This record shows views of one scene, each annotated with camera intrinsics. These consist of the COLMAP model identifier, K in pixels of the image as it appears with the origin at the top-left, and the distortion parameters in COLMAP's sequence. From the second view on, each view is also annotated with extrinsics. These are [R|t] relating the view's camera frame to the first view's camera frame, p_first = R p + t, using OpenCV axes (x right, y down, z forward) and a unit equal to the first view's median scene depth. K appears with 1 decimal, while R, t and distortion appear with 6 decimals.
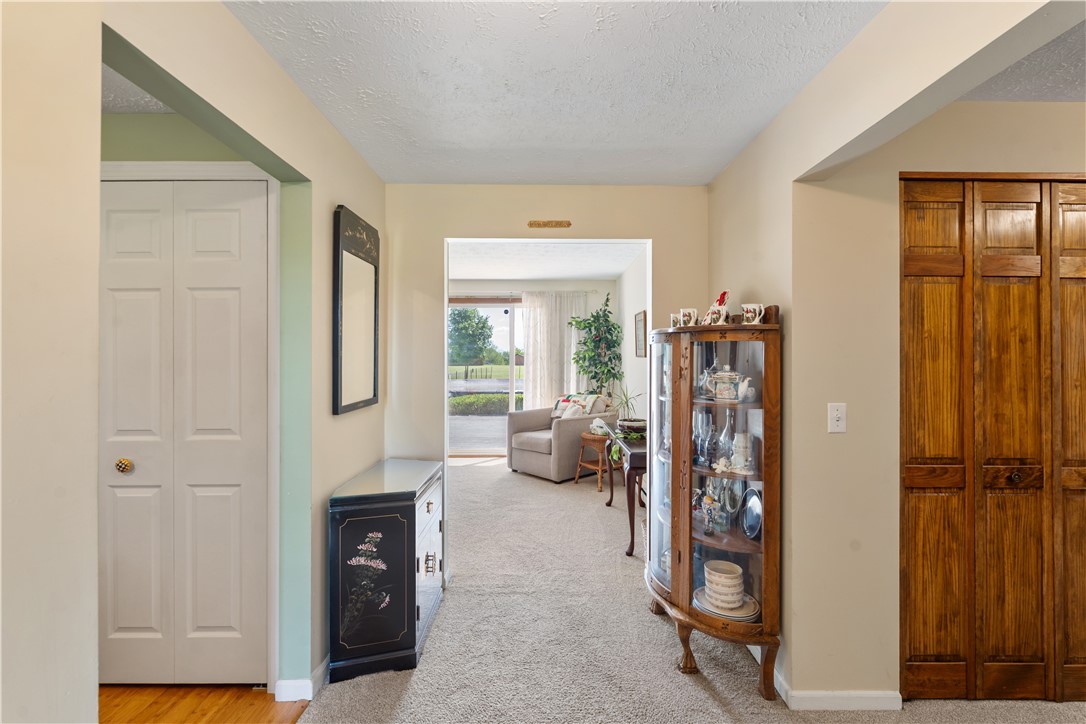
lens RADIAL K [[480.3, 0, 569.7], [0, 480.3, 351.1], [0, 0, 1]] dist [-0.005604, 0.000334]
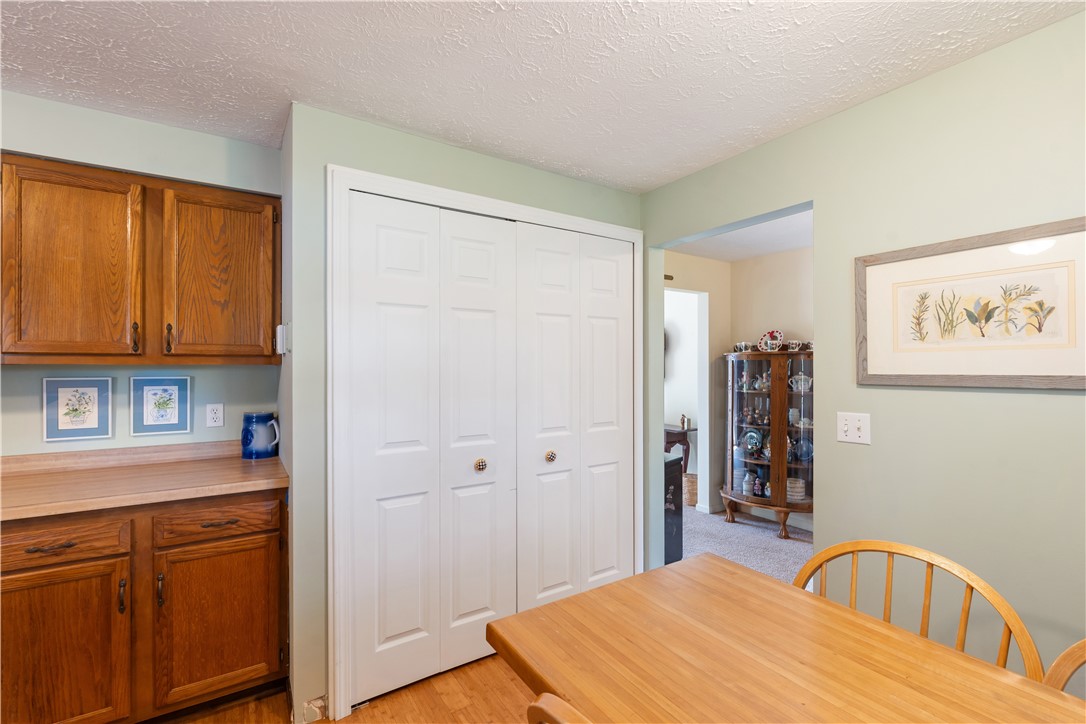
lens RADIAL K [[480.3, 0, 536.6], [0, 480.3, 362.0], [0, 0, 1]] dist [-0.005604, 0.000334]
pose [[0.828721, 0.004652, 0.559643, -1.643745], [0.002288, 0.999929, -0.011700, 0.009431], [-0.559657, 0.010976, 0.828651, -0.012838]]
